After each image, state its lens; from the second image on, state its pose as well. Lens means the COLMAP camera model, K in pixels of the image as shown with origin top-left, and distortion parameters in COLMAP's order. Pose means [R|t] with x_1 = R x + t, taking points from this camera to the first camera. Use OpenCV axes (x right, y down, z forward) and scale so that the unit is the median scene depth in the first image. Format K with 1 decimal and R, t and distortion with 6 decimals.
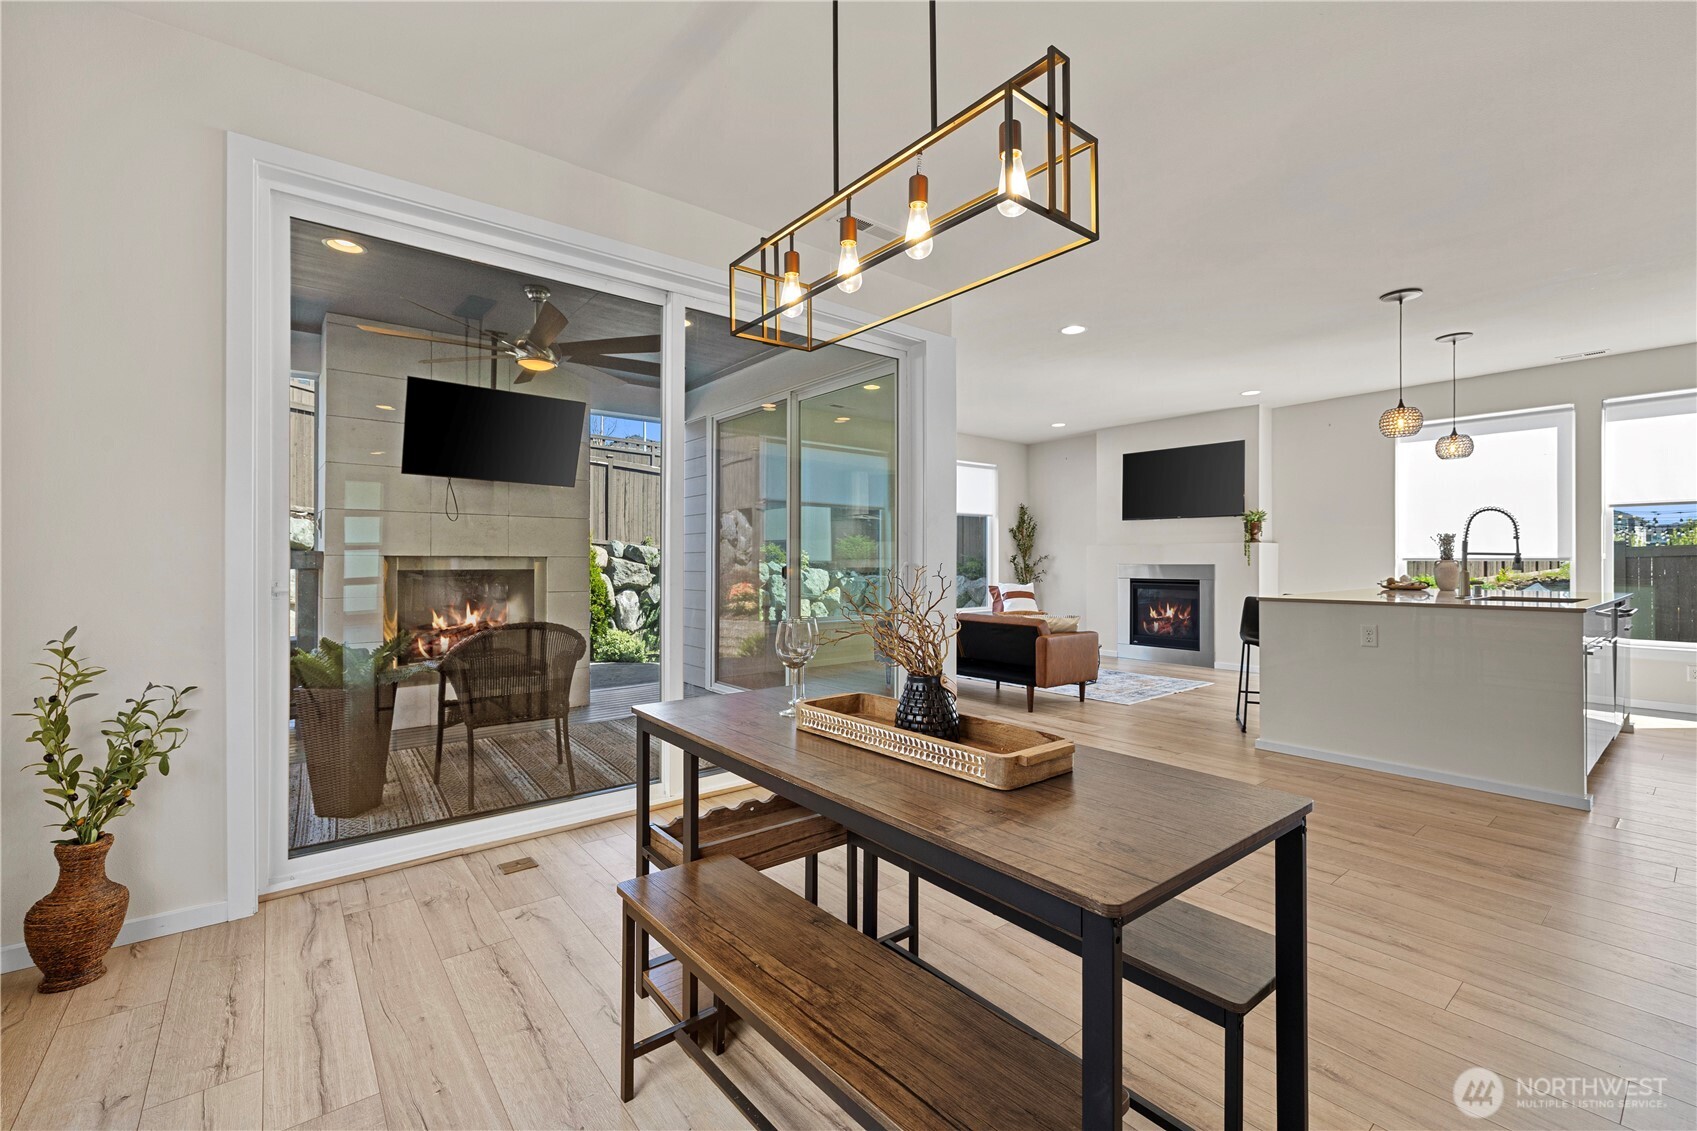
lens RADIAL K [[715.4, 0, 847.4], [0, 715.4, 559.7], [0, 0, 1]] dist [-0.002622, -0.000101]
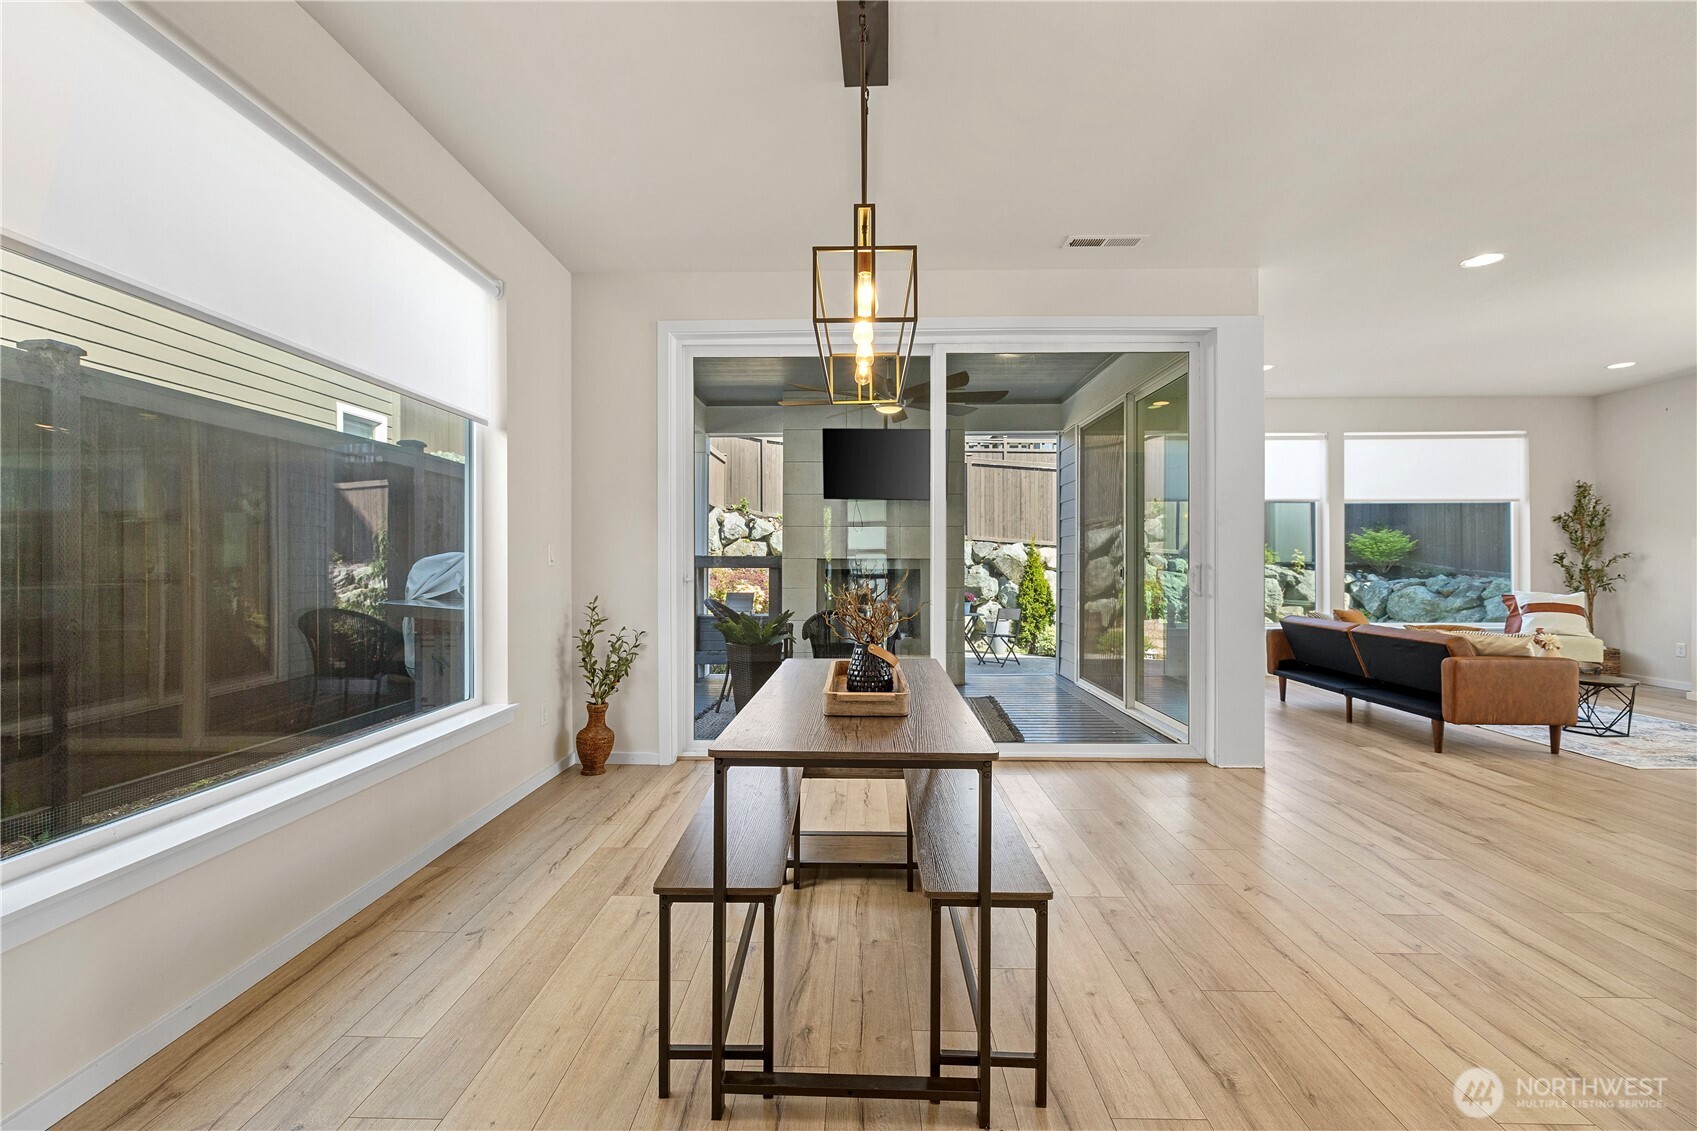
lens RADIAL K [[715.4, 0, 848.2], [0, 715.4, 565.7], [0, 0, 1]] dist [-0.002622, -0.000101]
pose [[0.764887, 0.002141, -0.644161, 0.285847], [0.002354, 0.999979, 0.006119, 0.000002], [0.644160, -0.006197, 0.764866, -0.026388]]
